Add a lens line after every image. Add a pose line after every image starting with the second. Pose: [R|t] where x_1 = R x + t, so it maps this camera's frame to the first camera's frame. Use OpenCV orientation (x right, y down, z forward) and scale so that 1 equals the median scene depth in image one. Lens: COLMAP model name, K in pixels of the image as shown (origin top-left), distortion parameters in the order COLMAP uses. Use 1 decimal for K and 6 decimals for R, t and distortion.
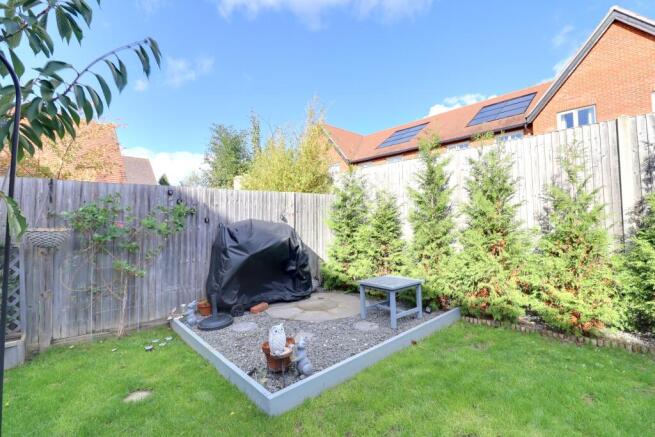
lens RADIAL K [[296.6, 0, 331.6], [0, 296.6, 211.9], [0, 0, 1]] dist [-0.002328, -0.013730]
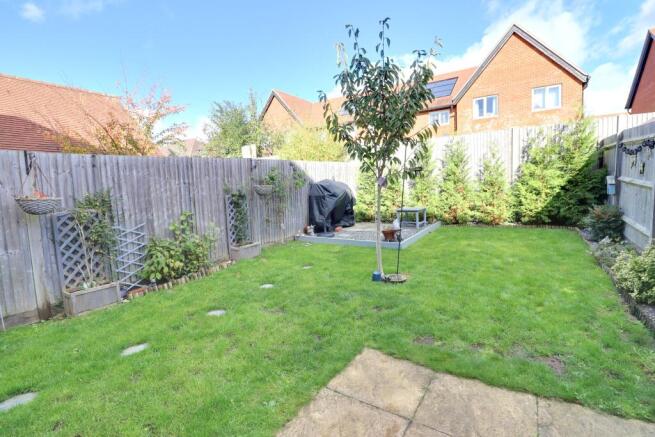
lens RADIAL K [[296.6, 0, 331.6], [0, 296.6, 211.9], [0, 0, 1]] dist [-0.002328, -0.013730]
pose [[0.968448, -0.051976, 0.243734, -0.796970], [0.020515, 0.991317, 0.129885, -0.011836], [-0.248369, -0.120786, 0.961105, -0.763125]]
